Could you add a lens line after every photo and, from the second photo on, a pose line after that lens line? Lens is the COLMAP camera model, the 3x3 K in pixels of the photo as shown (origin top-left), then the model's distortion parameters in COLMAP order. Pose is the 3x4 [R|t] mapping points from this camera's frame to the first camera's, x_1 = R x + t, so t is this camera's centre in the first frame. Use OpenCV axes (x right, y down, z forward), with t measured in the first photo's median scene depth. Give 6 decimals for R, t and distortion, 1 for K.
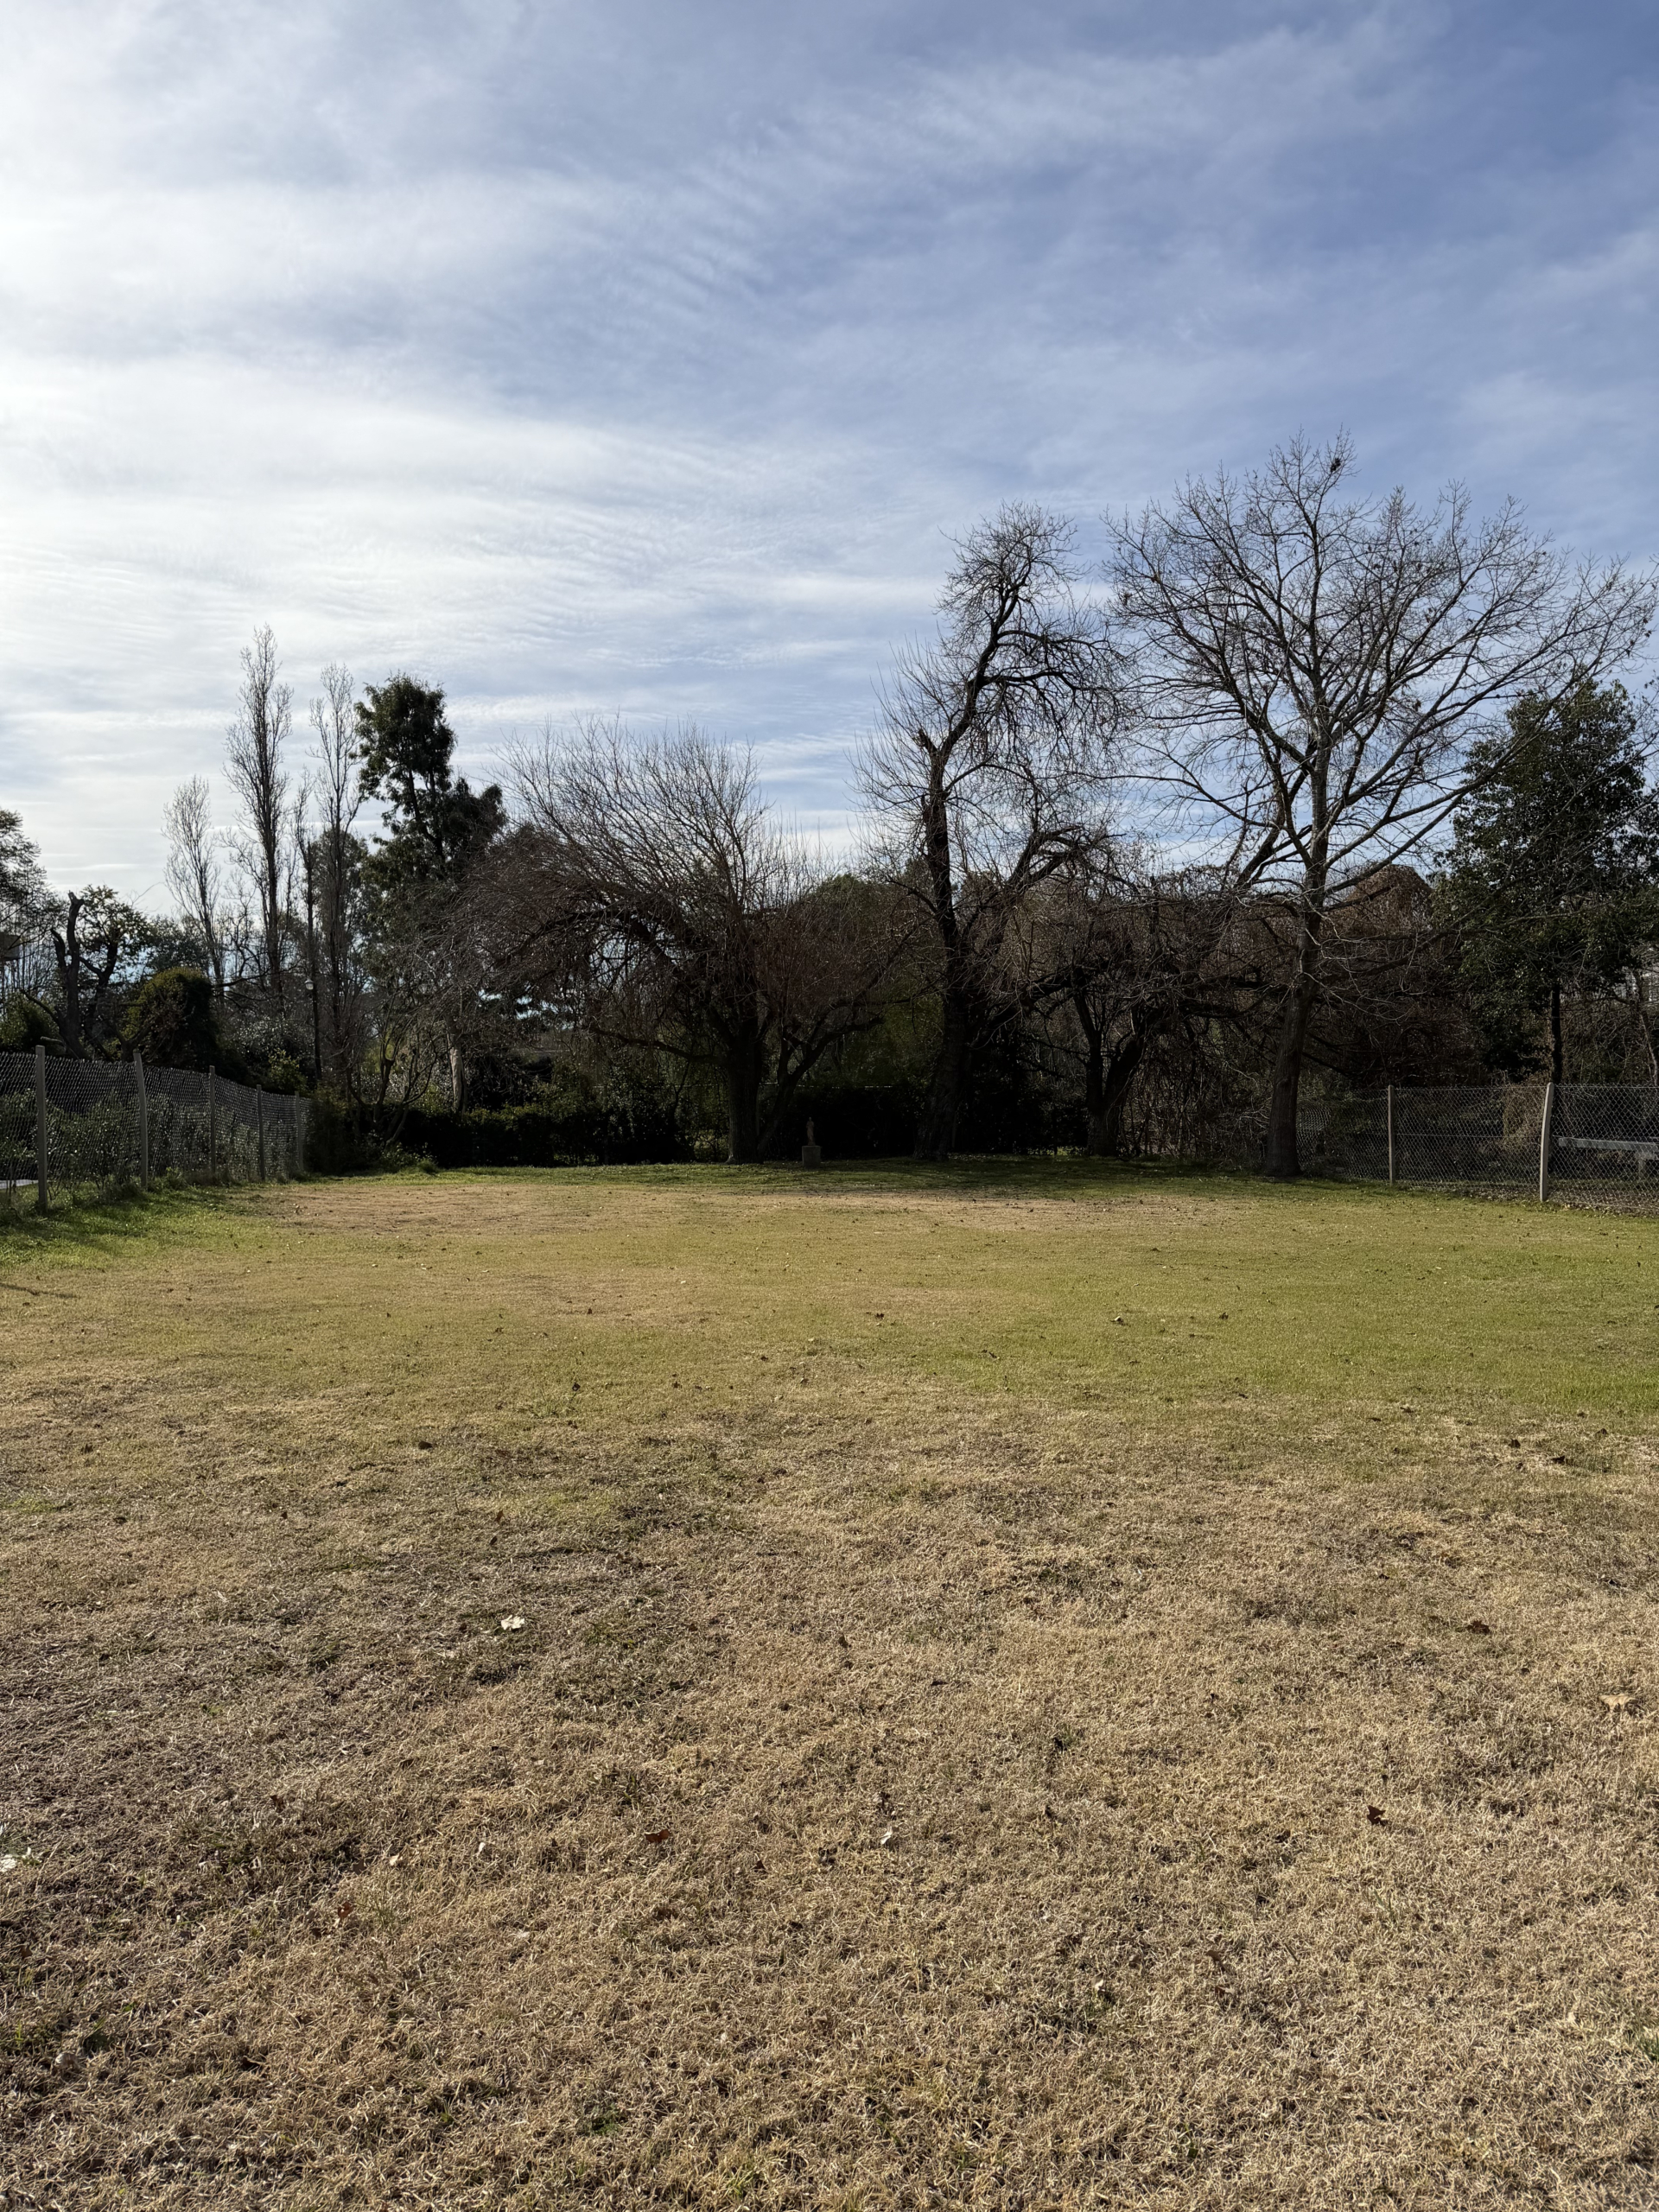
lens RADIAL K [[1557.2, 0, 829.8], [0, 1557.2, 1076.6], [0, 0, 1]] dist [0.044441, -0.064146]
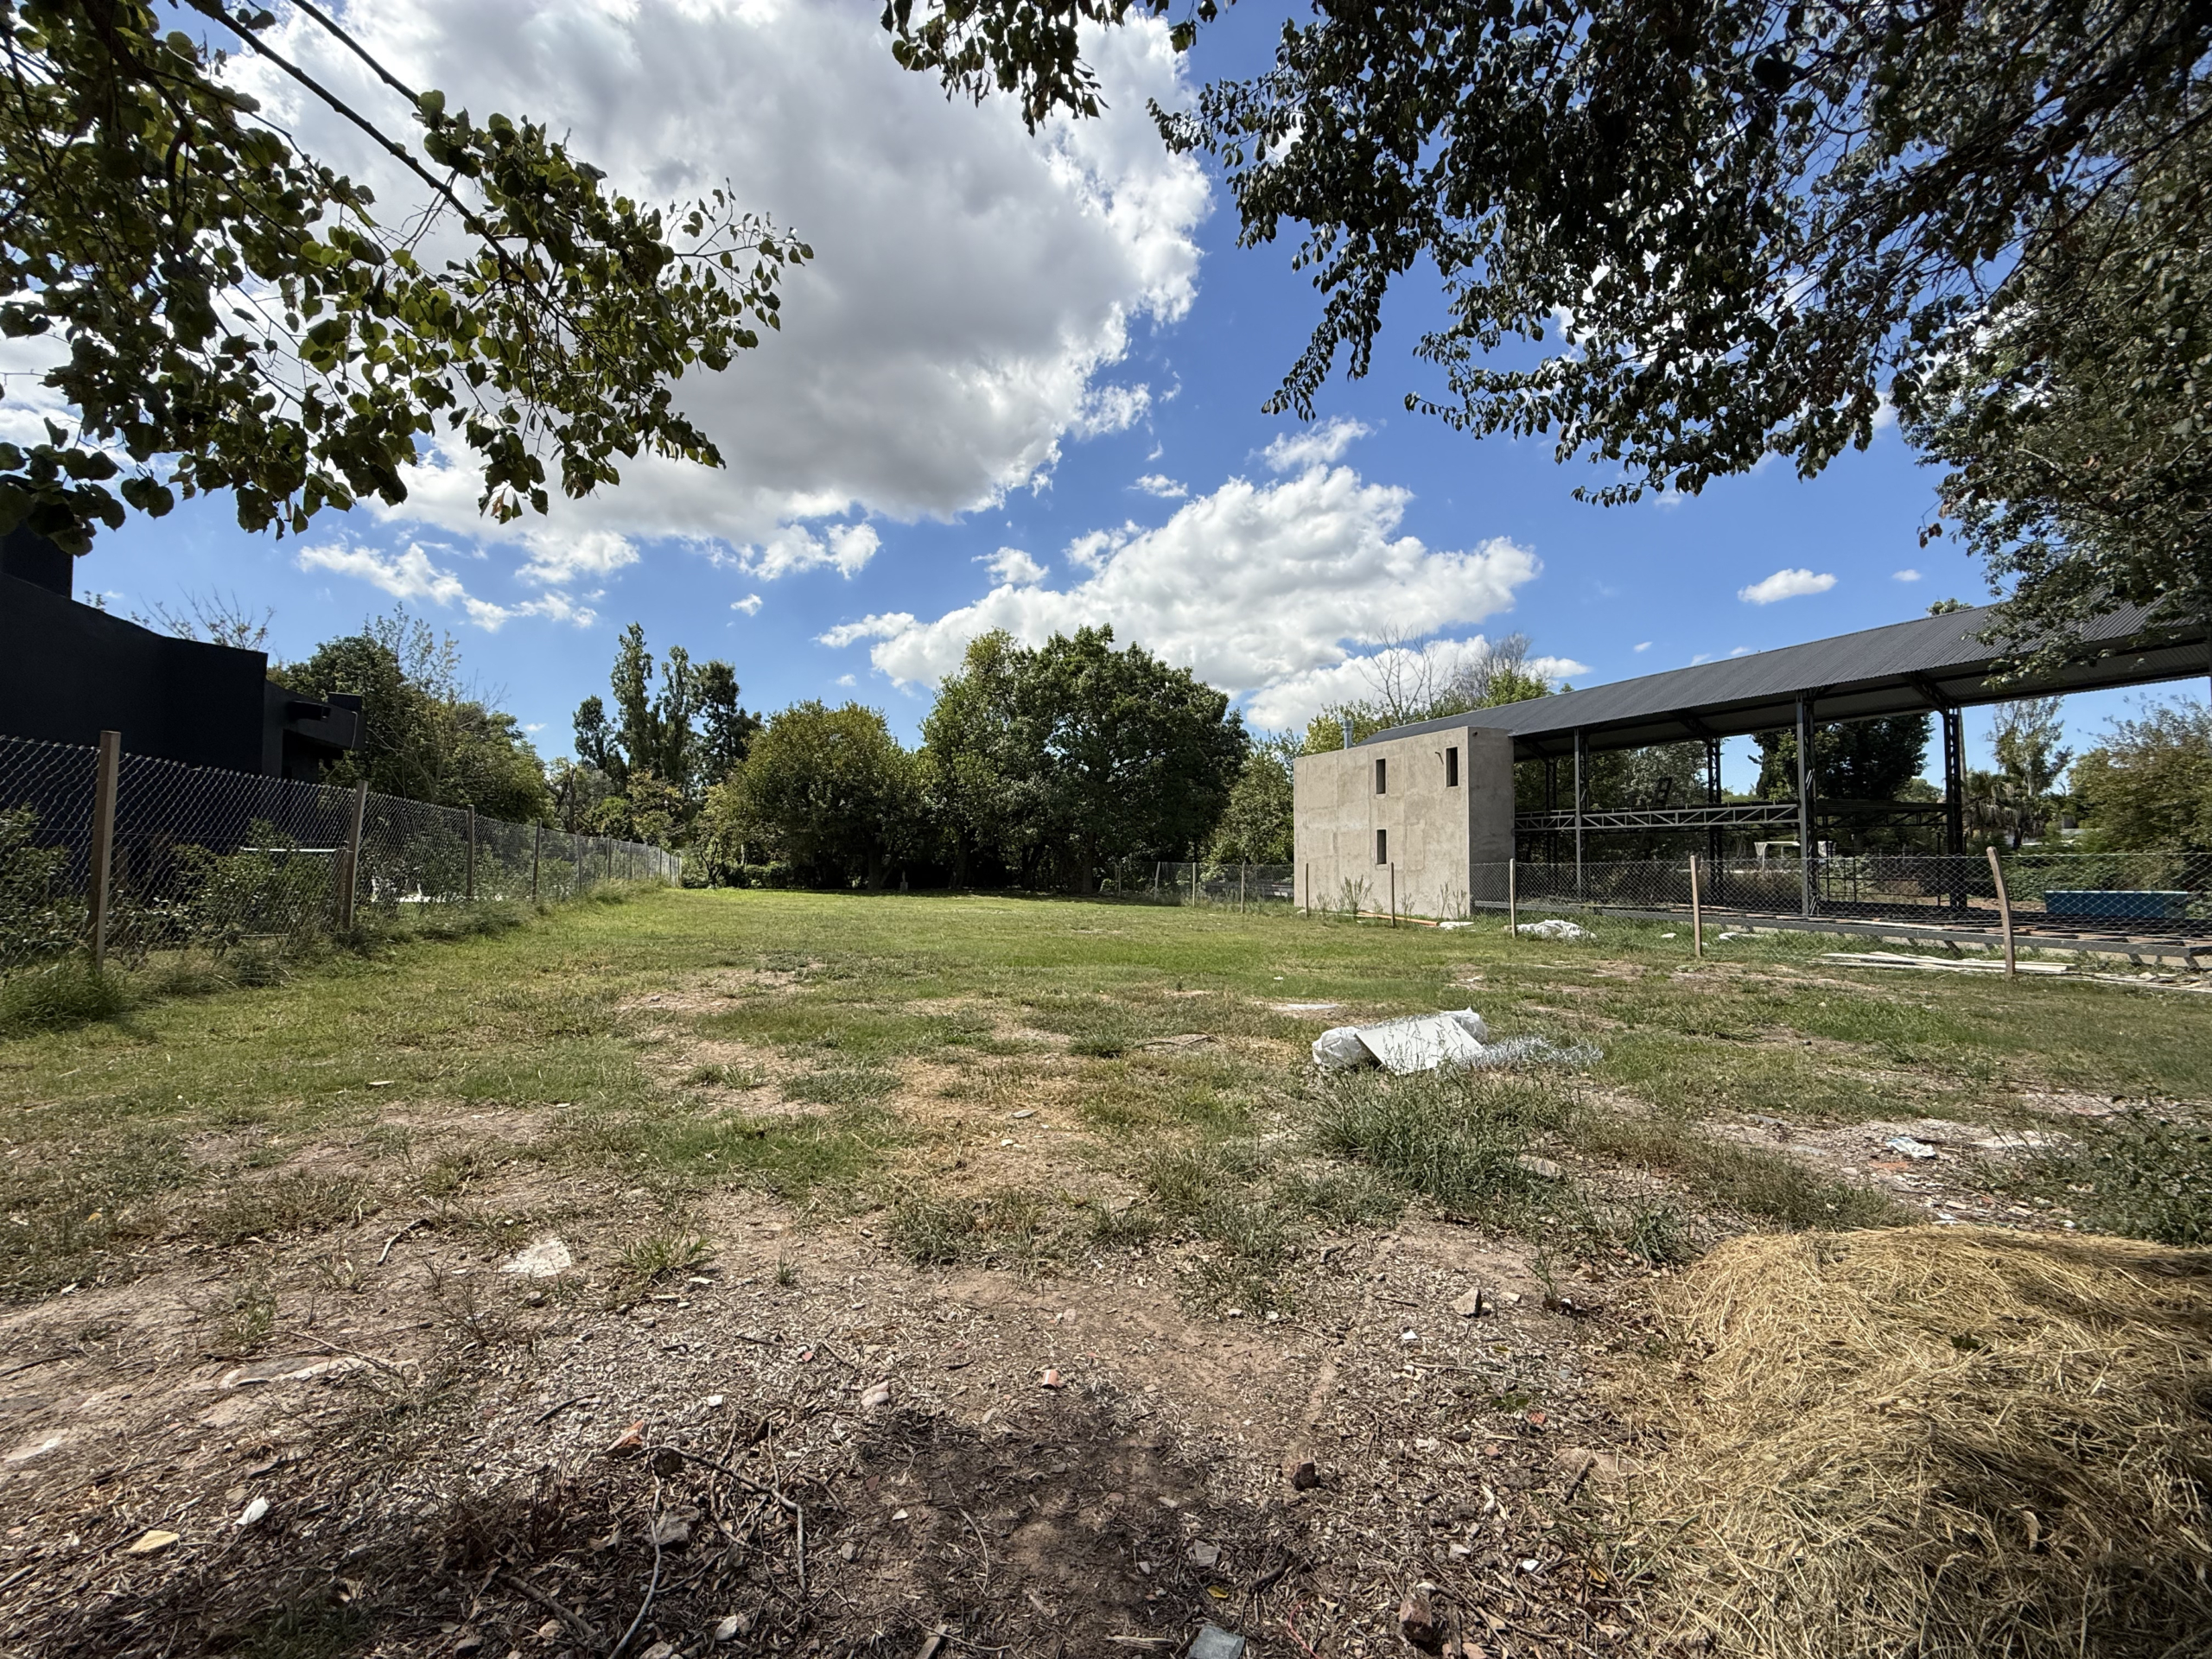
lens RADIAL K [[904.6, 0, 1109.2], [0, 904.6, 823.9], [0, 0, 1]] dist [0.003565, 0.000123]
pose [[0.981374, 0.024783, 0.190504, 0.098178], [-0.019278, 0.999343, -0.030696, -0.021813], [-0.191139, 0.026452, 0.981206, -1.253067]]
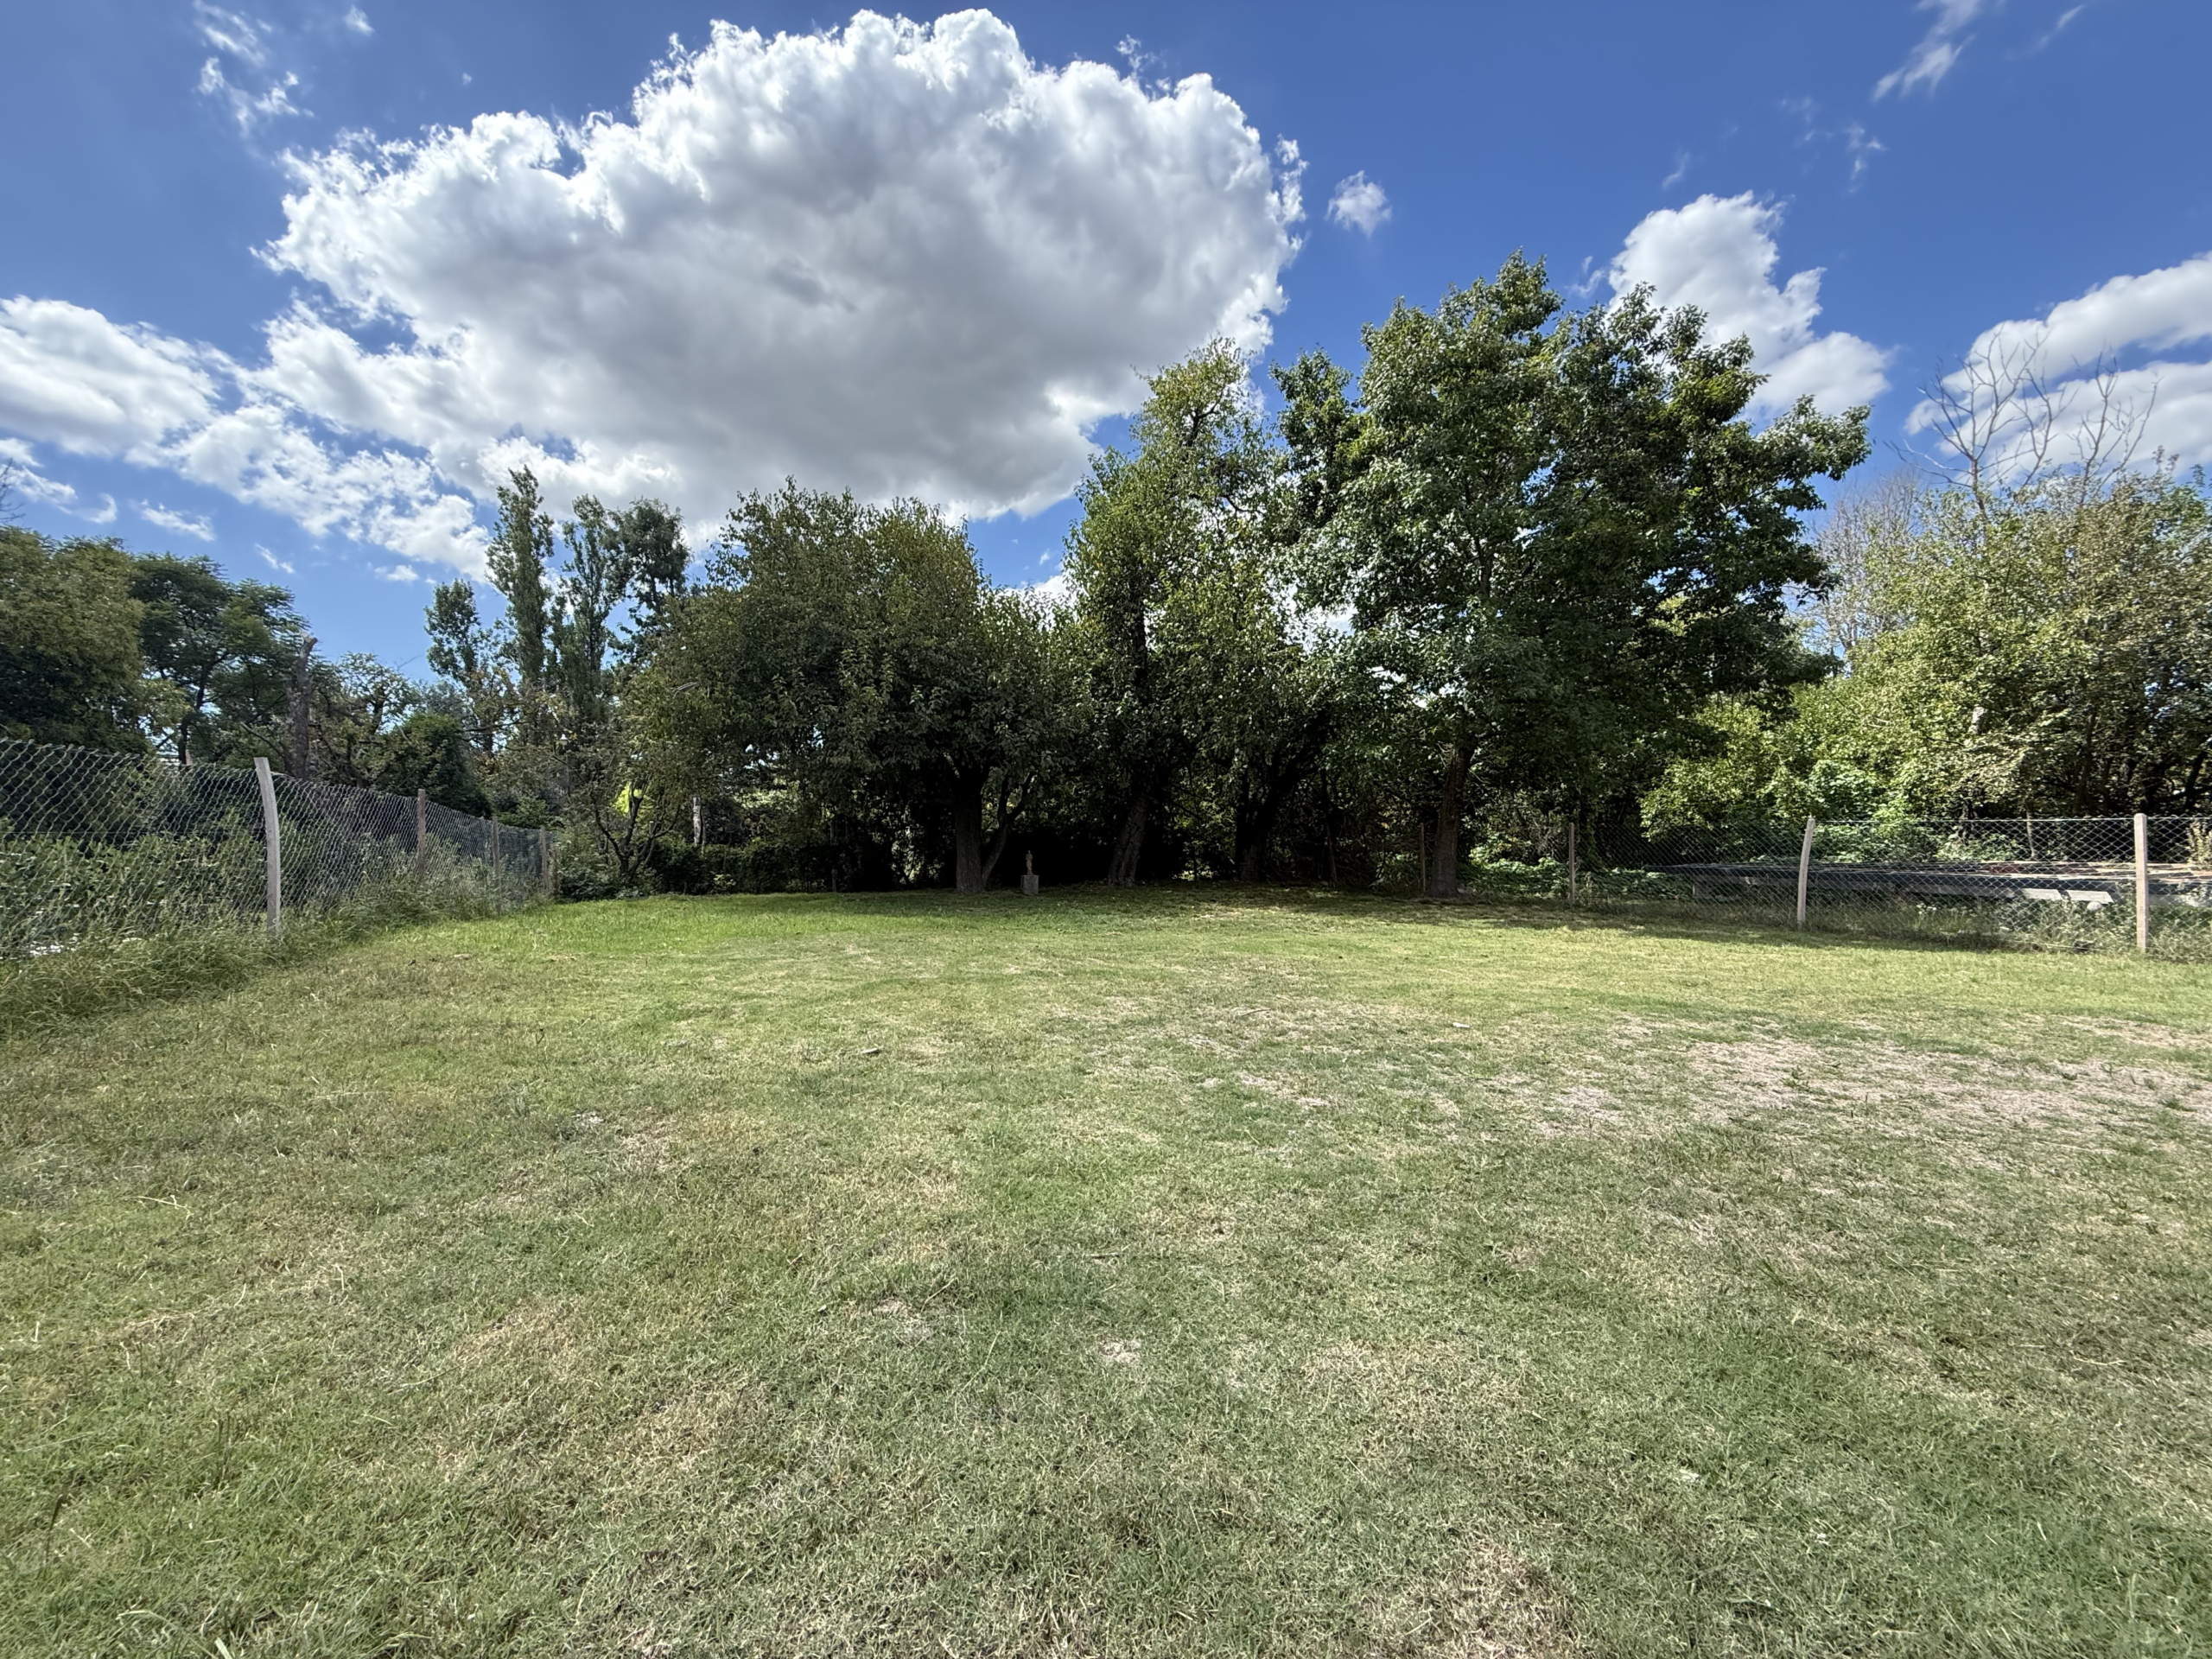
lens RADIAL K [[904.6, 0, 1112.0], [0, 904.6, 839.8], [0, 0, 1]] dist [0.003565, 0.000123]
pose [[0.976619, 0.002545, 0.214964, -0.254745], [-0.005267, 0.999913, 0.012091, 0.024522], [-0.214914, -0.012940, 0.976547, 0.825546]]
